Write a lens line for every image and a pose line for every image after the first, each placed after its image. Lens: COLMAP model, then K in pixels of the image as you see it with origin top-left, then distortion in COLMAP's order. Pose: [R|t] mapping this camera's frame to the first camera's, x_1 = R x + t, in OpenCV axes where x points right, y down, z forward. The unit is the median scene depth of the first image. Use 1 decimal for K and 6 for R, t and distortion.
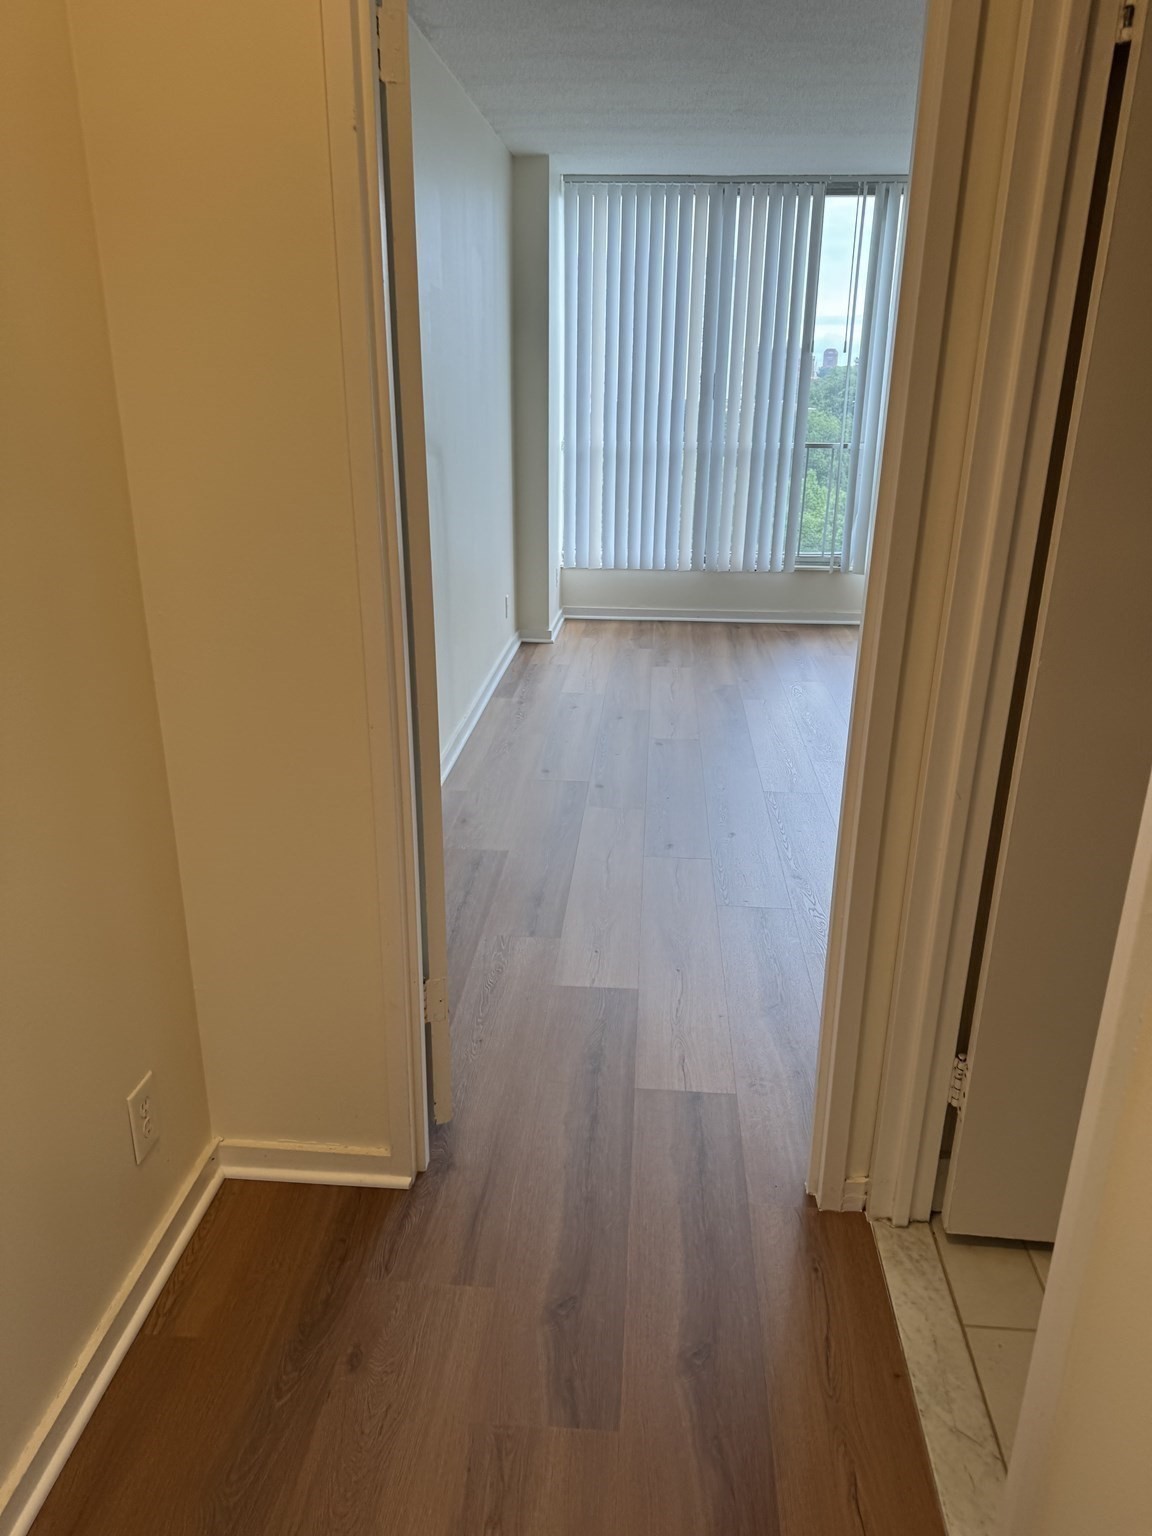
lens RADIAL K [[1090.3, 0, 568.1], [0, 1090.3, 772.7], [0, 0, 1]] dist [0.072851, -0.000645]
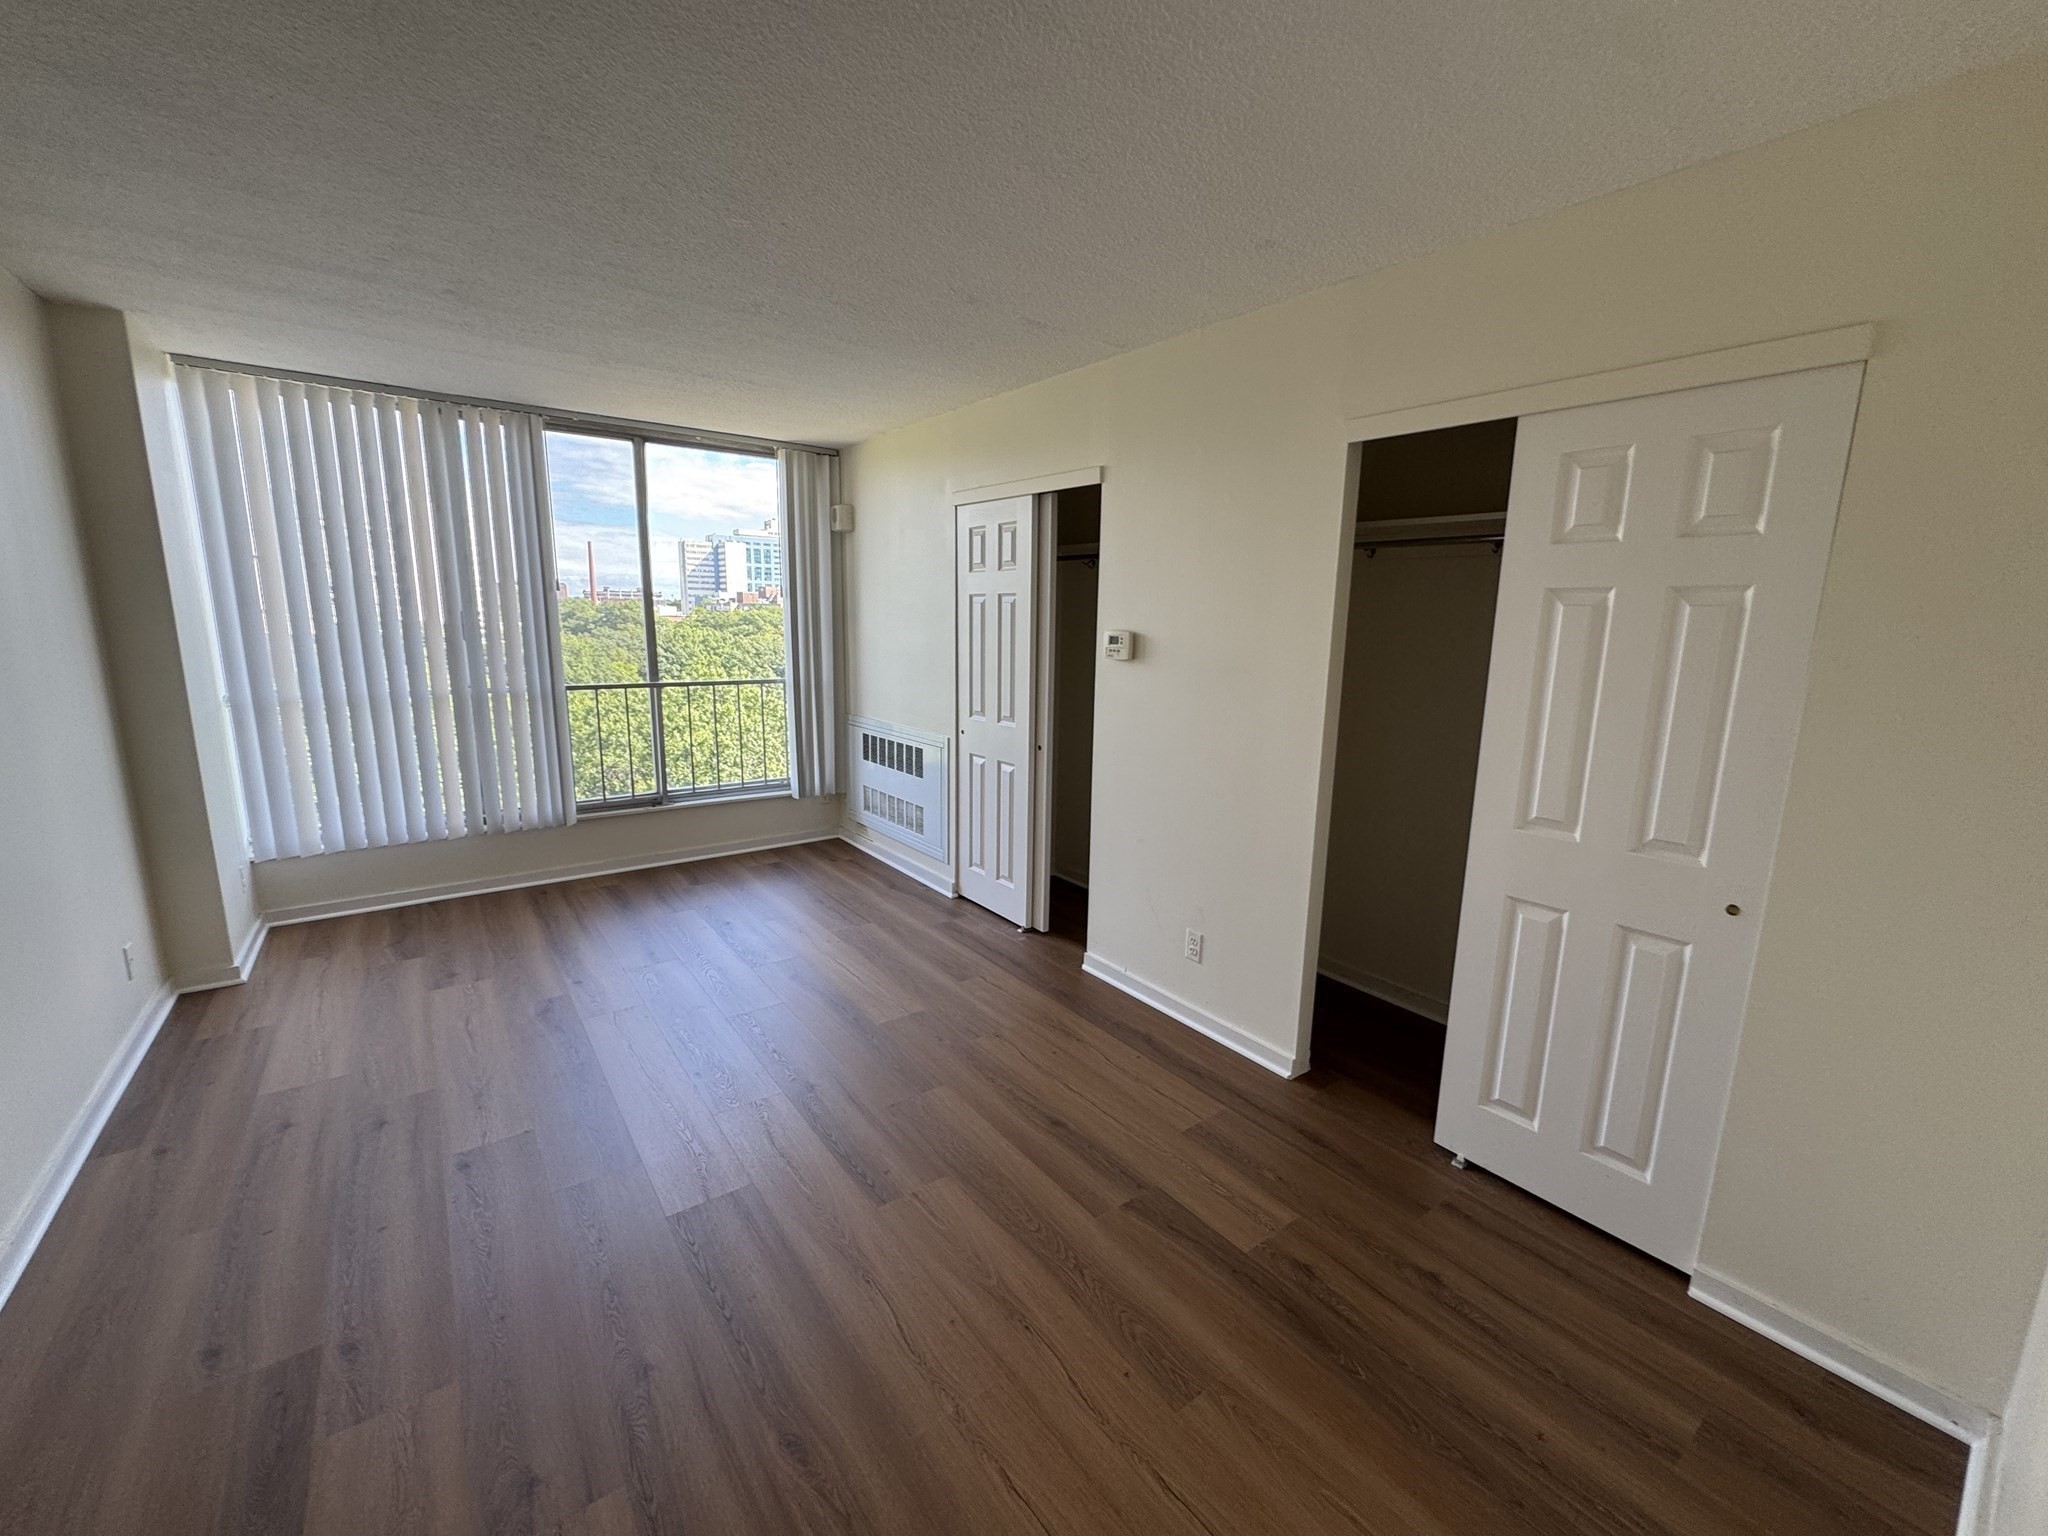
lens RADIAL K [[818.7, 0, 1026.7], [0, 818.7, 771.2], [0, 0, 1]] dist [-0.000146, -0.000888]
pose [[0.746605, -0.116961, 0.654905, 0.032970], [0.210631, 0.975340, -0.065935, -0.116461], [-0.631043, 0.187170, 0.752829, 0.299516]]
